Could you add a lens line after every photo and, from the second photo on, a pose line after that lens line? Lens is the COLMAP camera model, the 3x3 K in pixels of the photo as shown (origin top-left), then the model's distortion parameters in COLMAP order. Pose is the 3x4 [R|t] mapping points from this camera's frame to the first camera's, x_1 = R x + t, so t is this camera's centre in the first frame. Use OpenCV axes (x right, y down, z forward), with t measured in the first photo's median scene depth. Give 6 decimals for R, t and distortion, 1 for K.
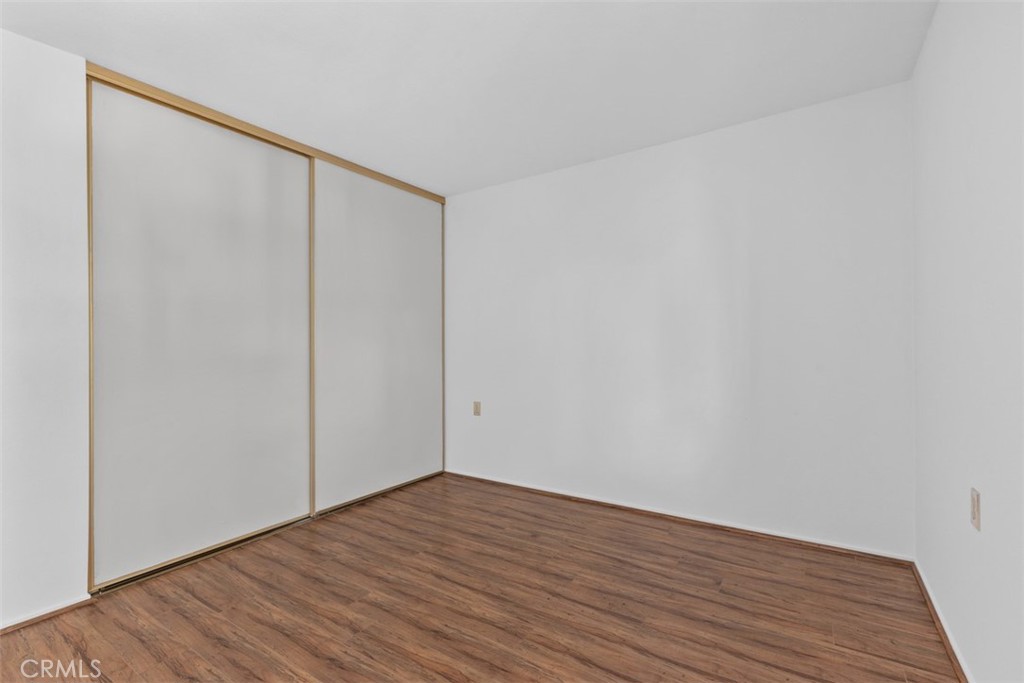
lens RADIAL K [[459.7, 0, 511.4], [0, 459.7, 343.2], [0, 0, 1]] dist [0.001957, -0.001650]
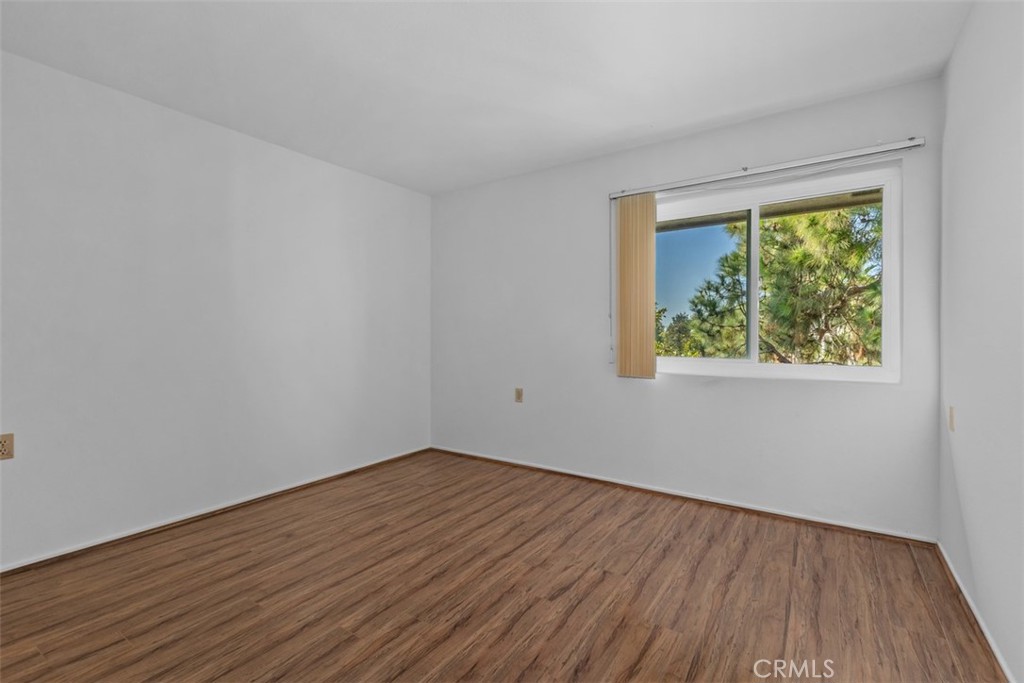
lens RADIAL K [[459.7, 0, 510.1], [0, 459.7, 338.0], [0, 0, 1]] dist [0.001957, -0.001650]
pose [[0.012437, -0.001233, 0.999922, -1.064652], [-0.001950, 0.999997, 0.001257, 0.004786], [-0.999921, -0.001965, 0.012435, 0.621986]]
